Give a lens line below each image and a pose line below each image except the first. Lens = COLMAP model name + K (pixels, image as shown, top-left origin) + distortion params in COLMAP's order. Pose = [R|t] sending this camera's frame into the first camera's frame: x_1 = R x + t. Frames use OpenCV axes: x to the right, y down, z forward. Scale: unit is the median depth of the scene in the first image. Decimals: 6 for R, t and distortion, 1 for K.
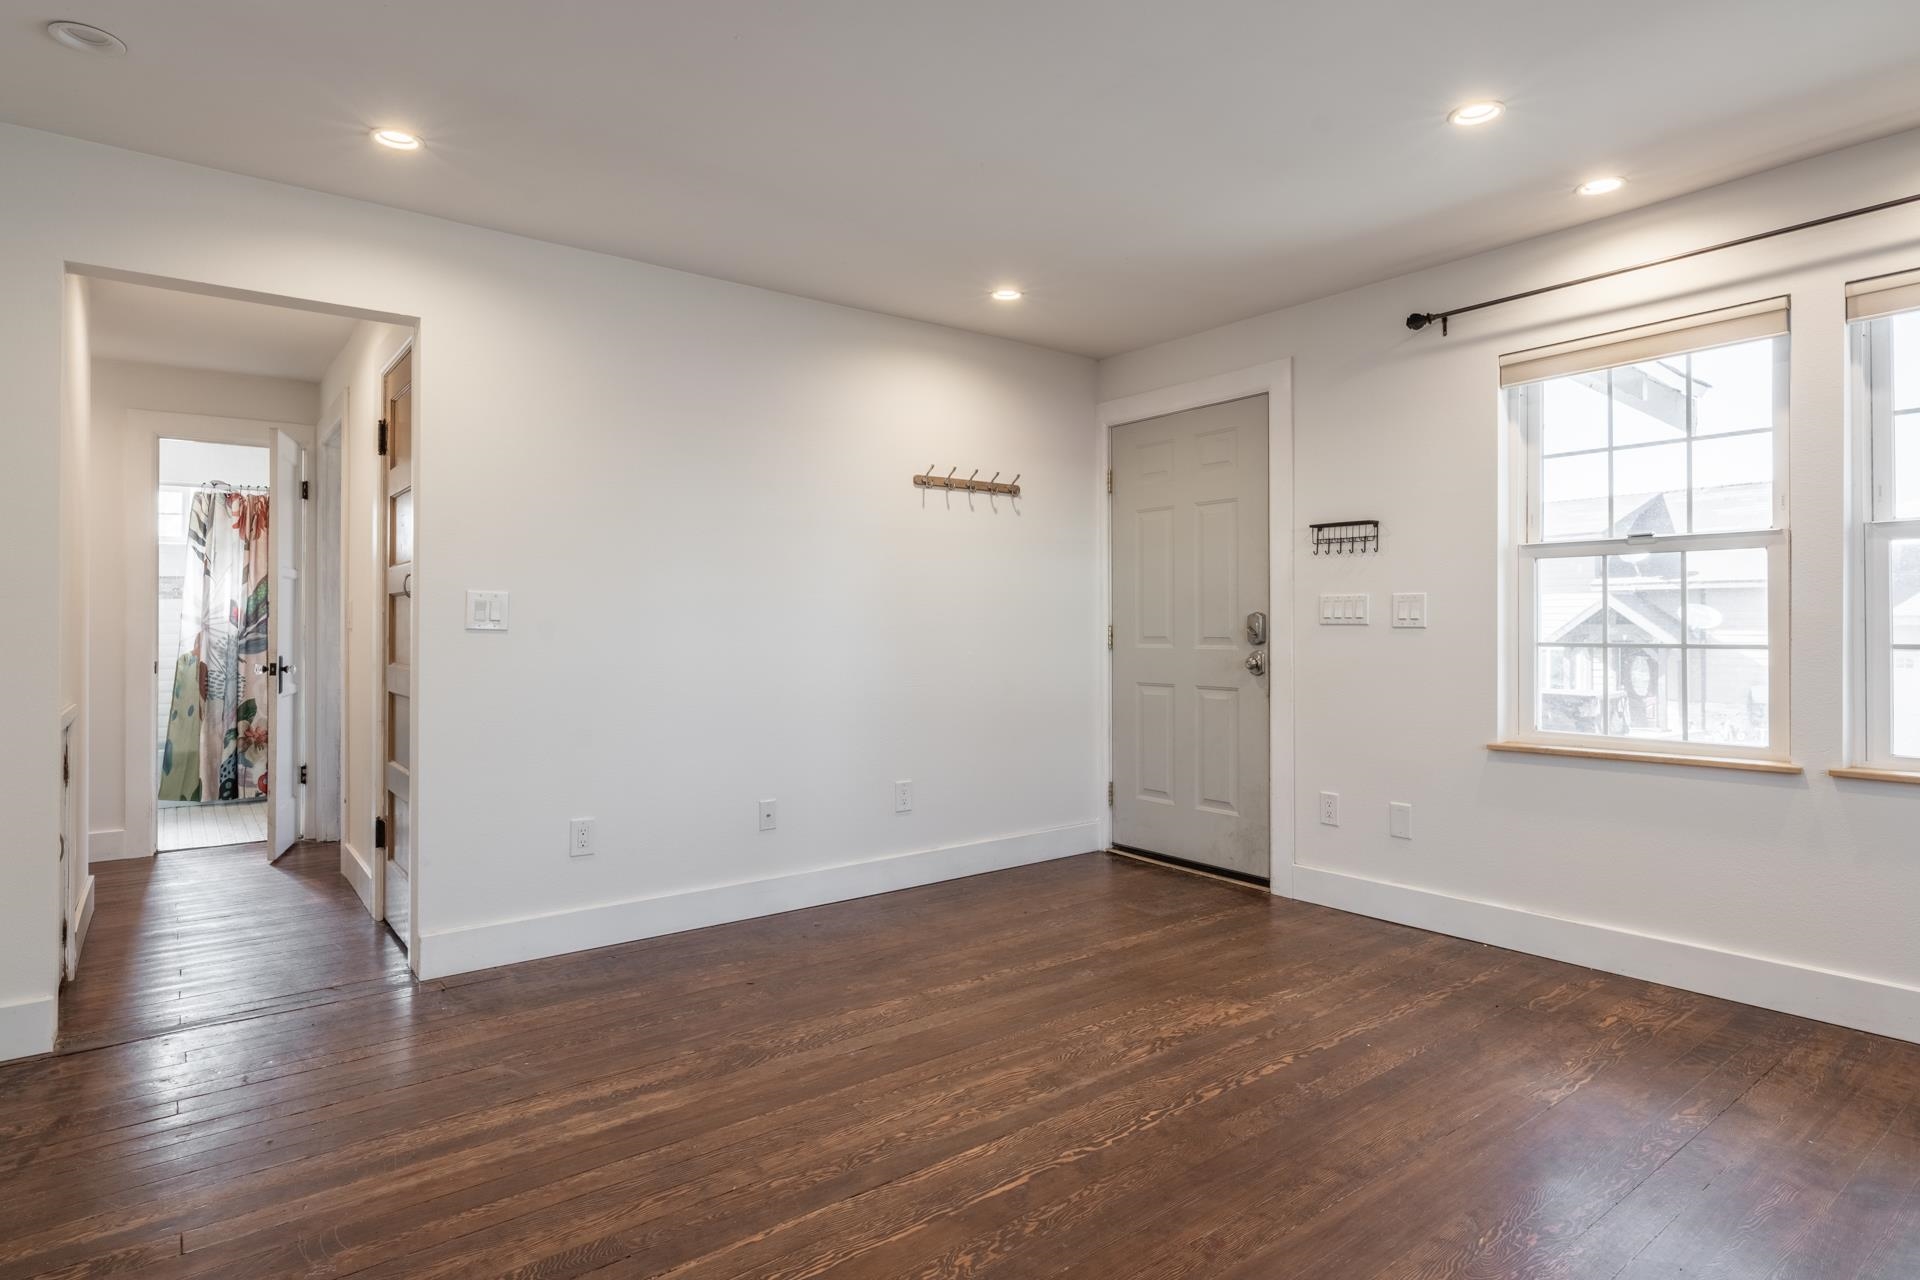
lens RADIAL K [[1014.3, 0, 955.1], [0, 1014.3, 624.1], [0, 0, 1]] dist [-0.003683, -0.001390]
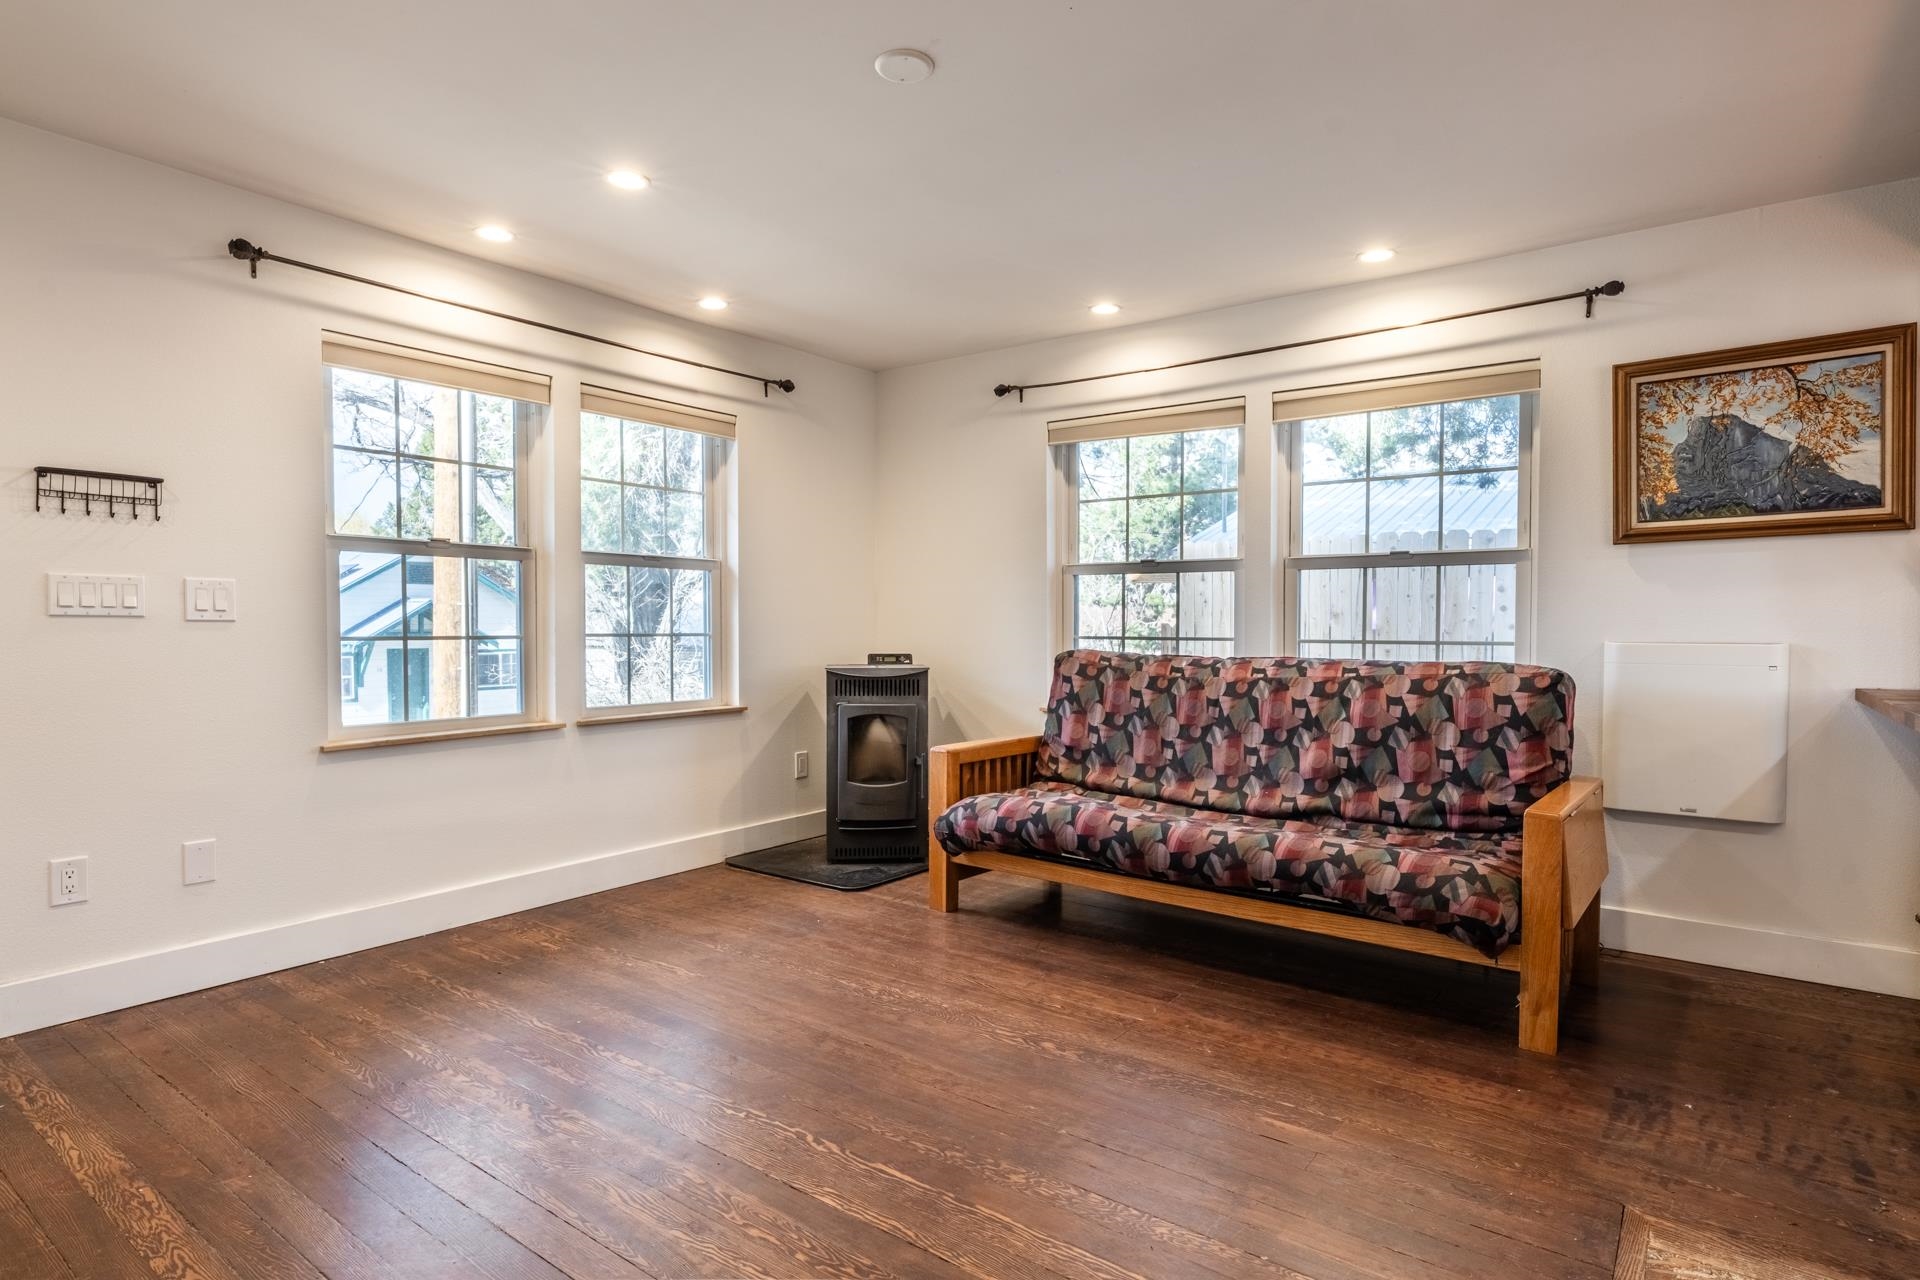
lens RADIAL K [[1014.3, 0, 969.1], [0, 1014.3, 648.2], [0, 0, 1]] dist [-0.003683, -0.001390]
pose [[-0.277207, -0.022681, 0.960543, -0.588463], [-0.006126, 0.999743, 0.021838, 0.004754], [-0.960791, 0.000170, -0.277274, 0.762325]]
